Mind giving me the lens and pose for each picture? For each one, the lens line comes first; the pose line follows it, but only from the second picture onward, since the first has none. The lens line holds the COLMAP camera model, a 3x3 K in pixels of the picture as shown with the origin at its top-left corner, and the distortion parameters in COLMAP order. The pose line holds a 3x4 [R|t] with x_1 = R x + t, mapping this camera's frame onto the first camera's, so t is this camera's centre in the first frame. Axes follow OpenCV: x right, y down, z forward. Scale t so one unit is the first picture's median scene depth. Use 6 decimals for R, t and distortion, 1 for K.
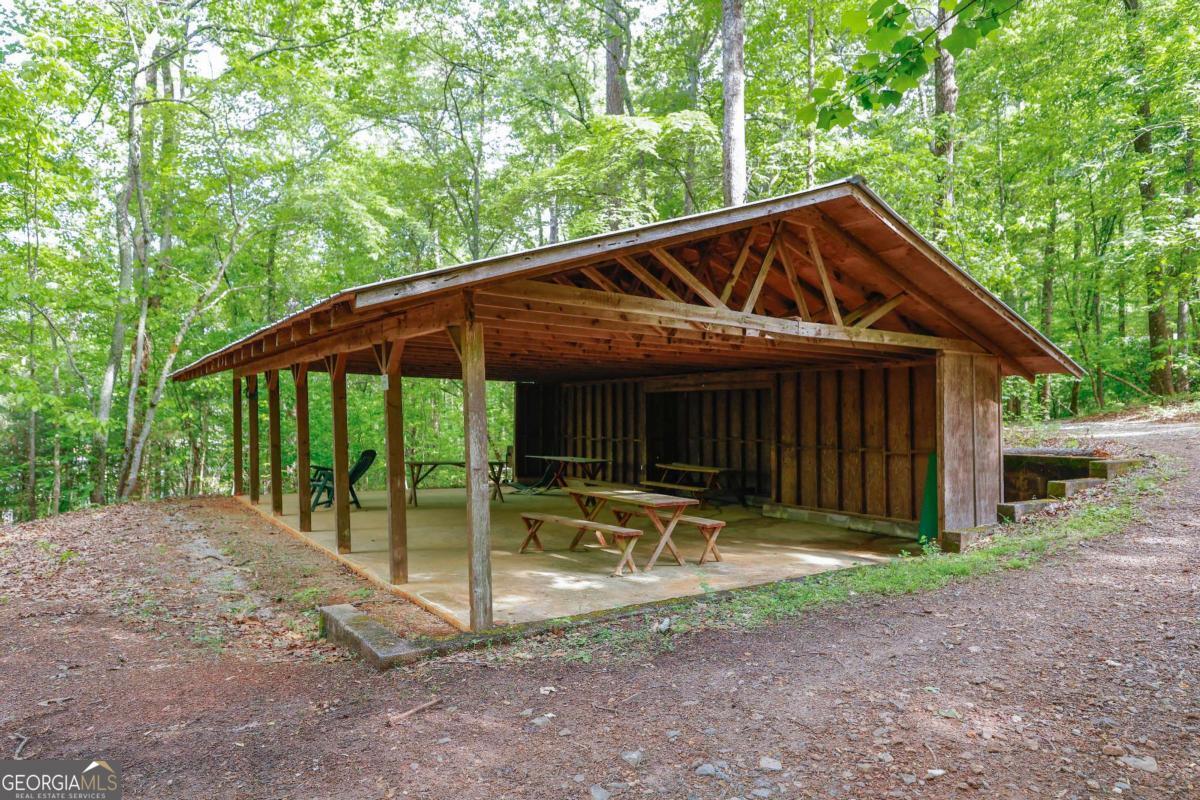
lens RADIAL K [[741.6, 0, 600.0], [0, 741.6, 400.0], [0, 0, 1]] dist [-0.046242, -0.000372]
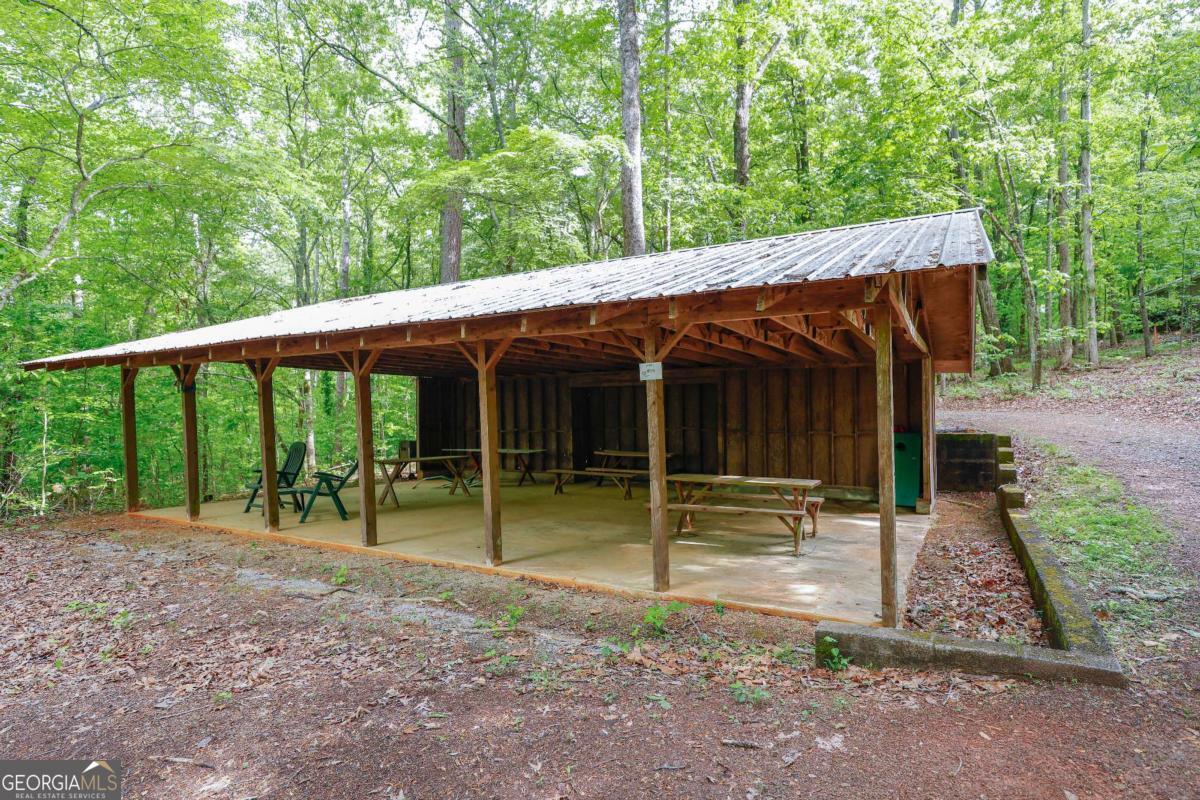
lens RADIAL K [[628.6, 0, 600.0], [0, 628.6, 400.0], [0, 0, 1]] dist [0.000418, 0.000062]
pose [[0.914339, -0.014135, 0.404704, -0.355791], [0.009567, 0.999866, 0.013306, -0.004218], [-0.404837, -0.008294, 0.914351, 0.155409]]
